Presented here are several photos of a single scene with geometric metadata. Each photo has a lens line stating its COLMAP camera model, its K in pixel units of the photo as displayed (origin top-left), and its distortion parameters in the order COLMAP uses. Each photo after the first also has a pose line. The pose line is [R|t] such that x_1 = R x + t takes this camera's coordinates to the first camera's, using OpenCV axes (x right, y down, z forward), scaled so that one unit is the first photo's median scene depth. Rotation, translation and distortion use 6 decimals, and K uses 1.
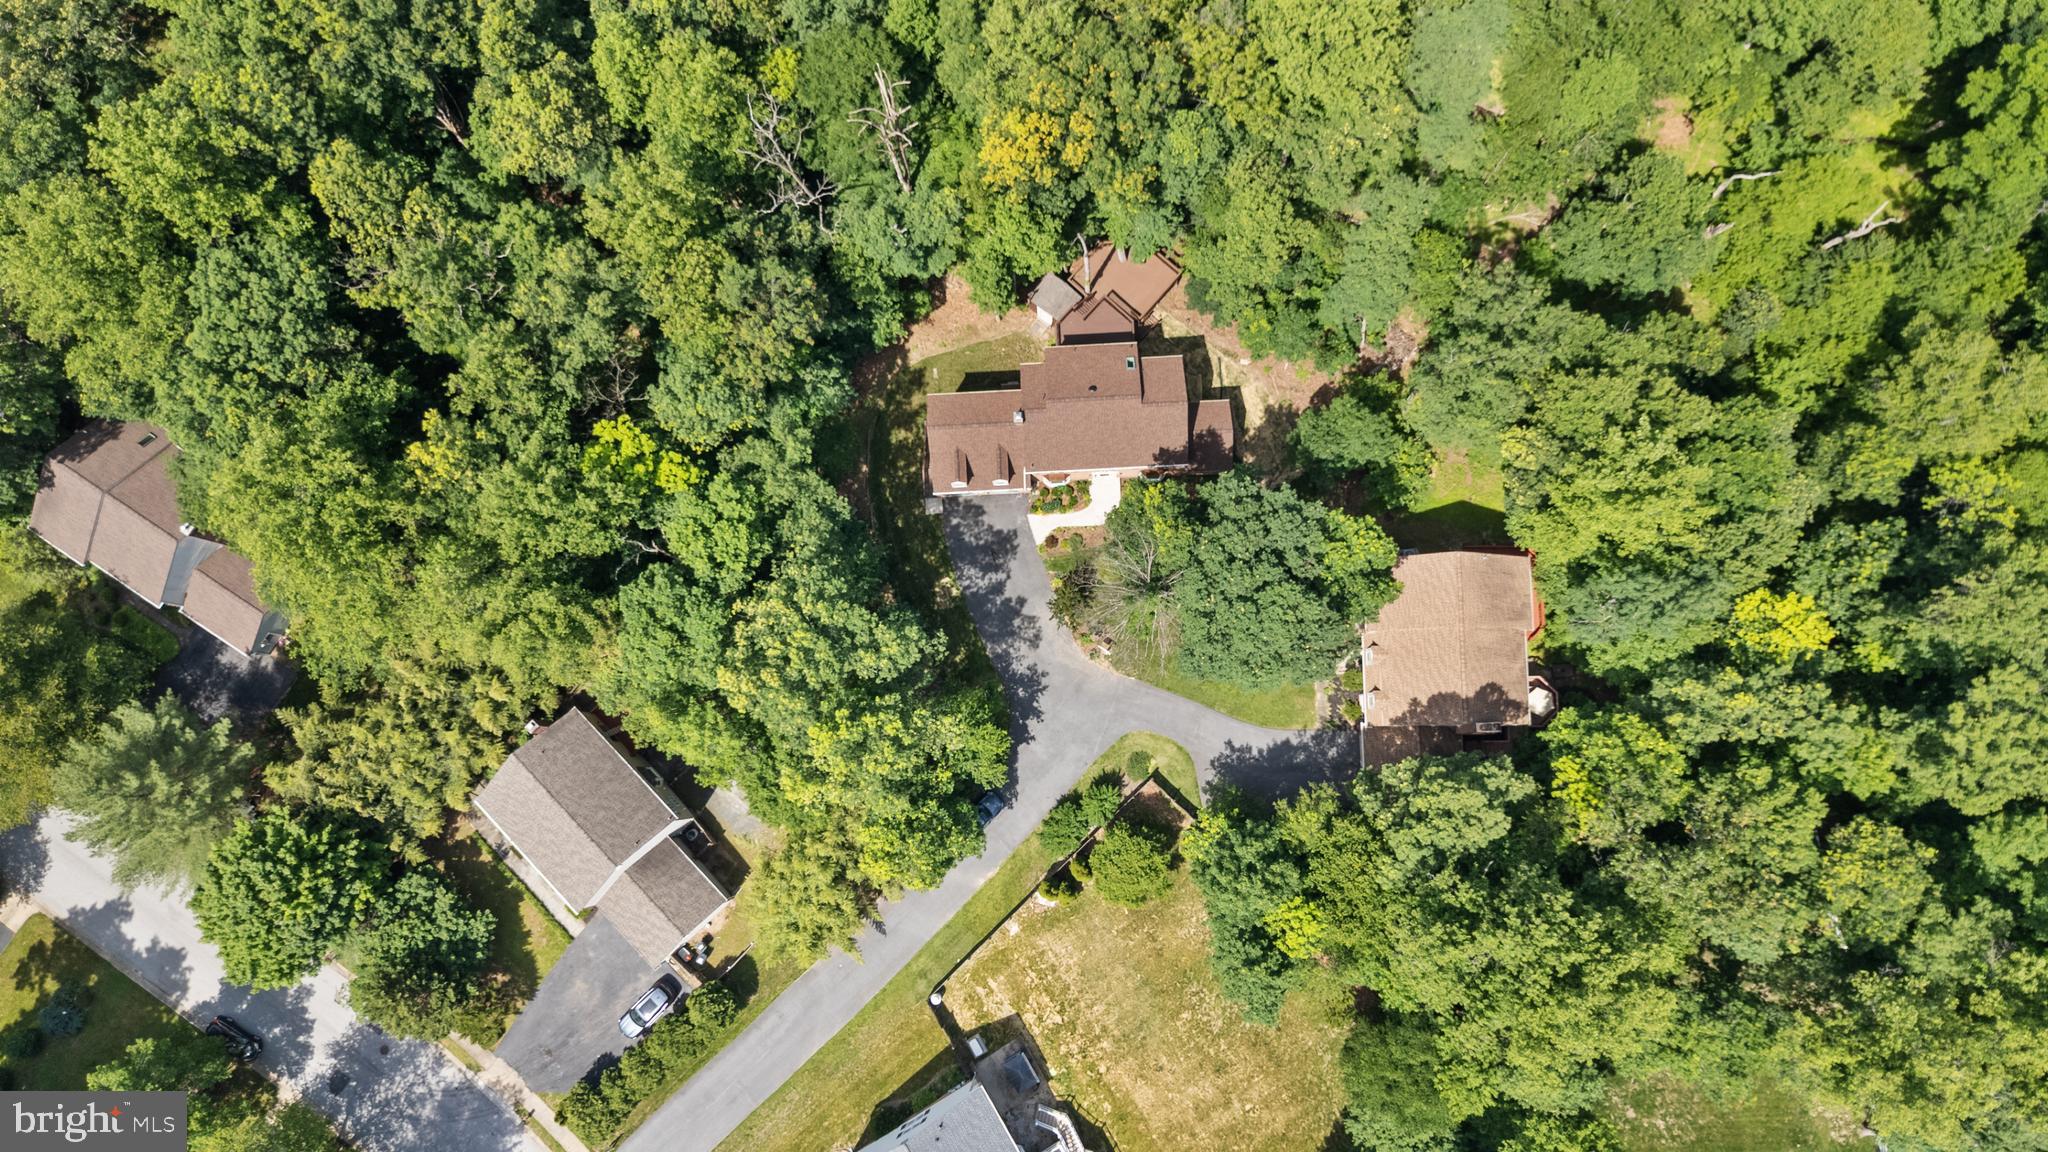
lens RADIAL K [[1487.7, 0, 1027.9], [0, 1487.7, 586.3], [0, 0, 1]] dist [0.083365, -0.169859]
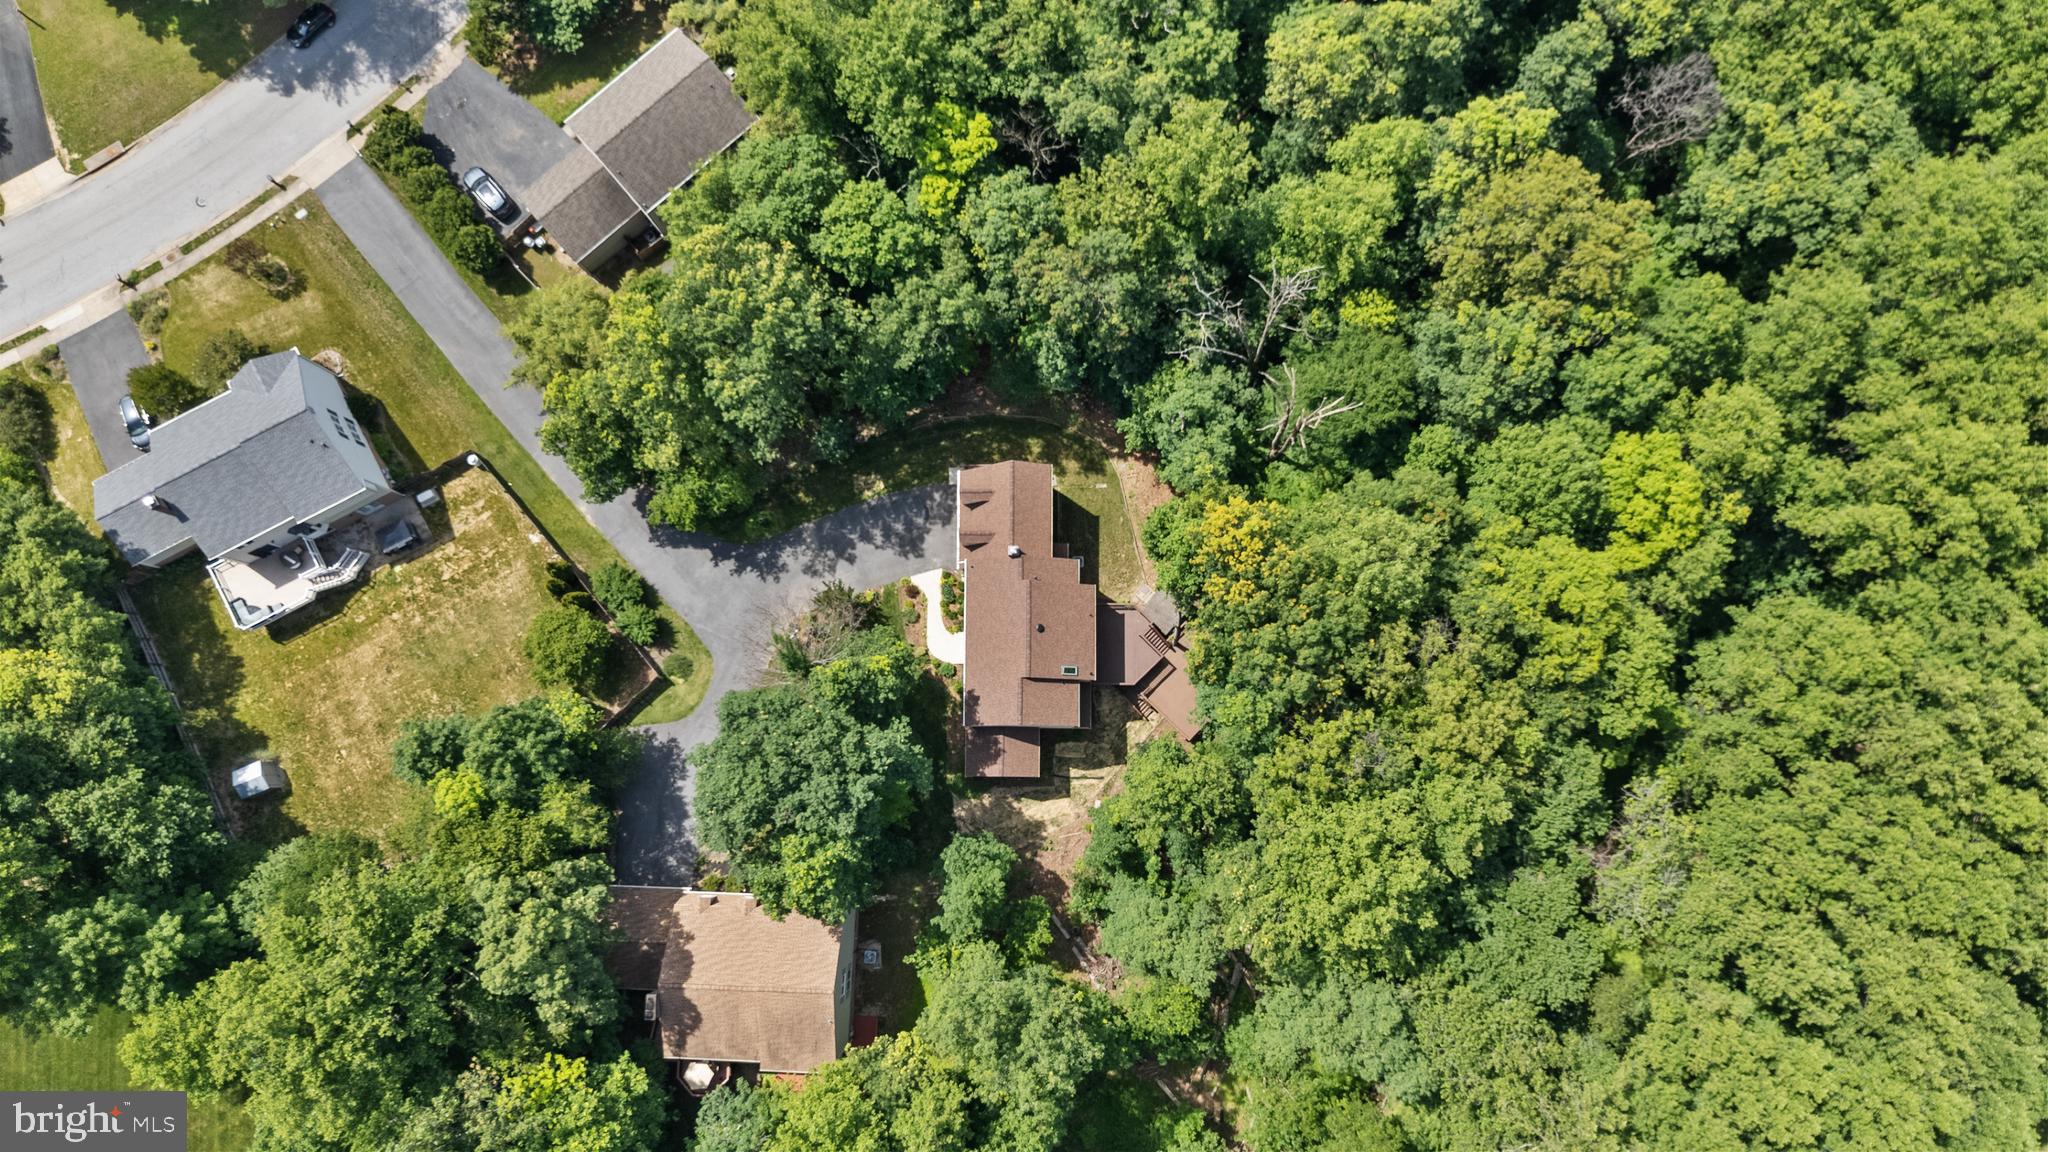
lens RADIAL K [[1478.0, 0, 1016.5], [0, 1478.0, 581.2], [0, 0, 1]] dist [0.051316, -0.040223]
pose [[-0.048113, 0.993710, -0.101124, 0.117065], [-0.986344, -0.031302, 0.161697, -0.287328], [0.157515, 0.107523, 0.981646, 0.055625]]
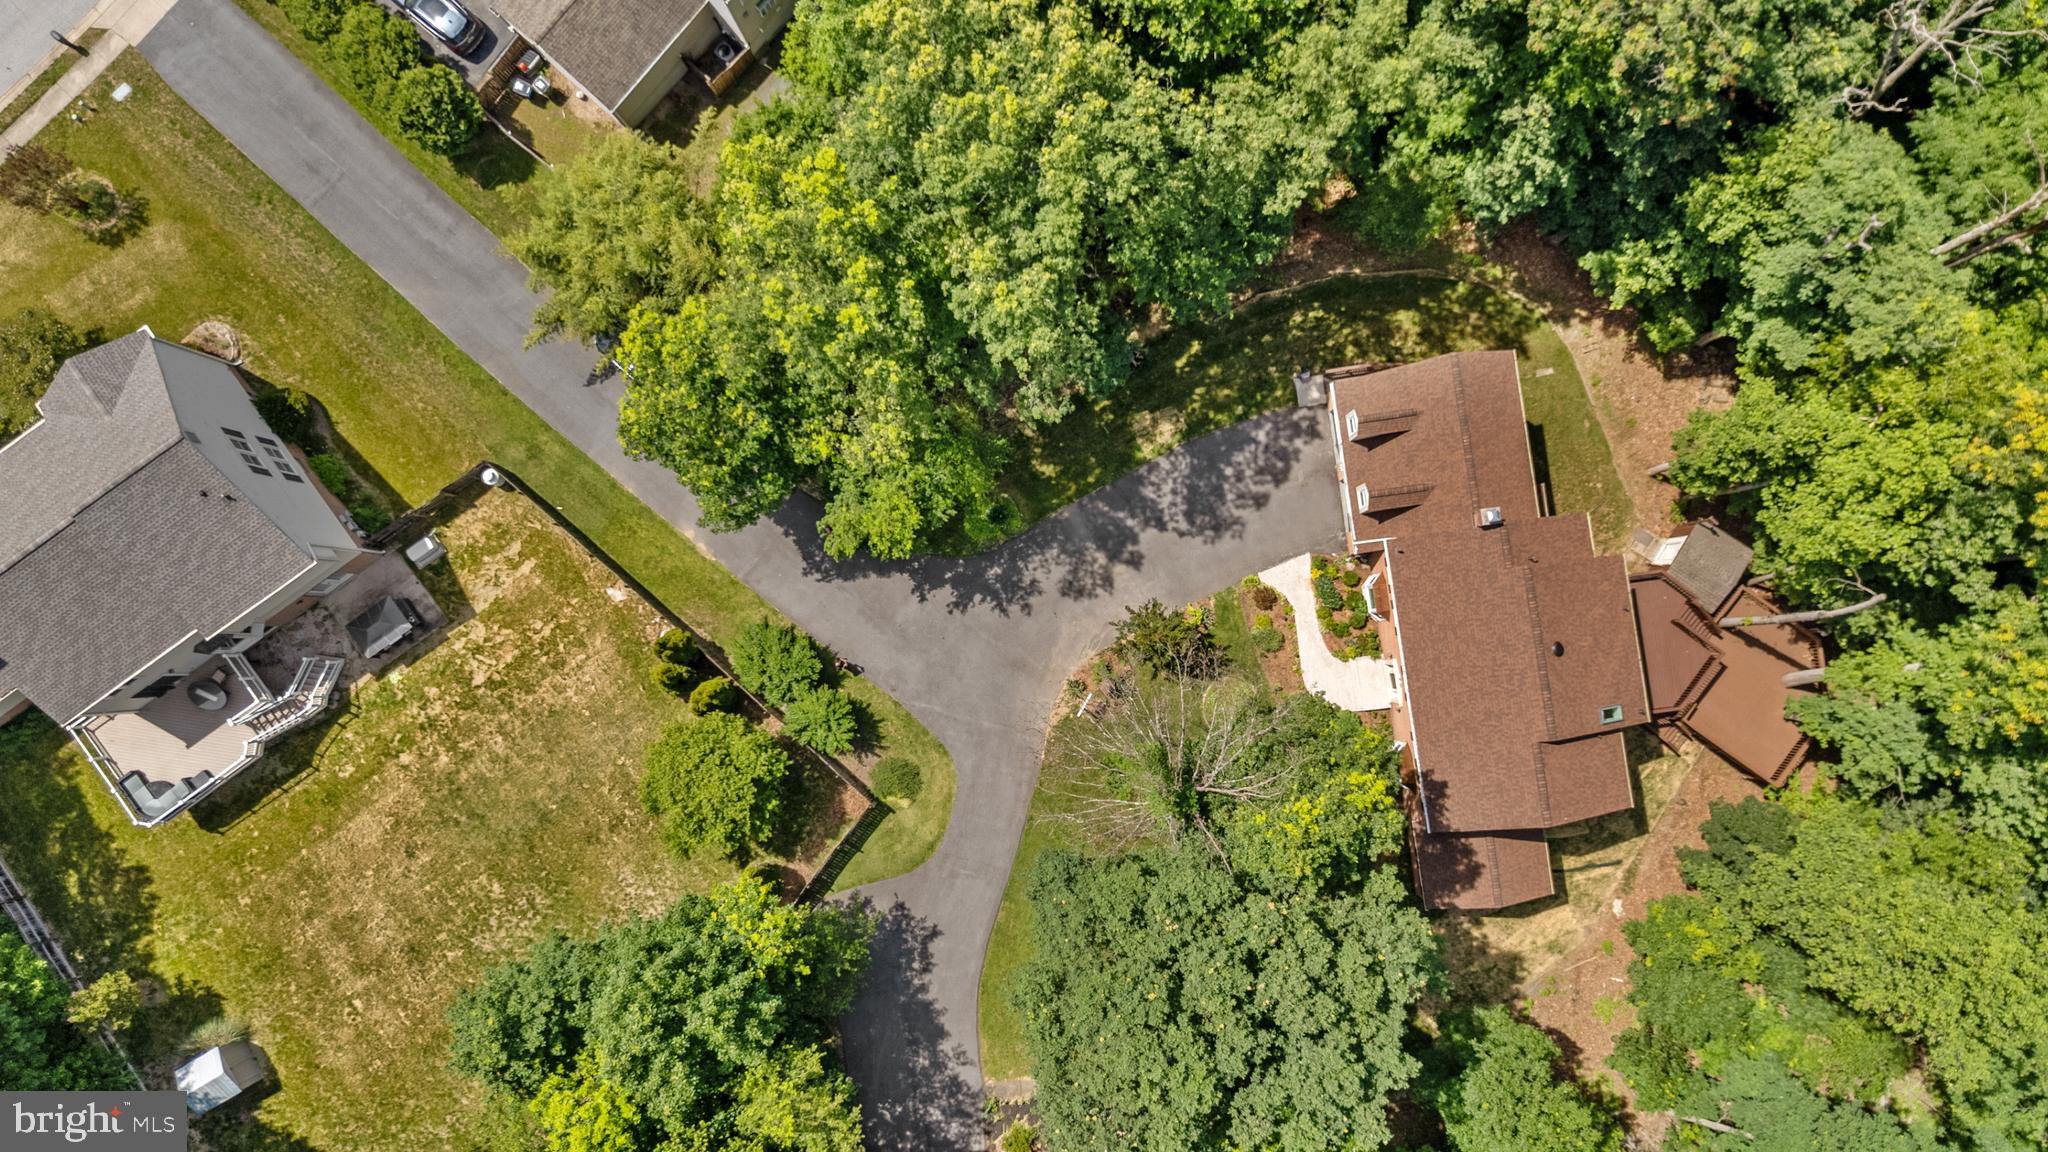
lens RADIAL K [[1495.7, 0, 1024.0], [0, 1495.7, 576.0], [0, 0, 1]] dist [0.069408, -0.071902]
pose [[0.090165, 0.995761, -0.018158, 0.010222], [-0.985134, 0.091850, 0.145171, -0.025454], [0.146223, 0.004799, 0.989240, 0.455437]]
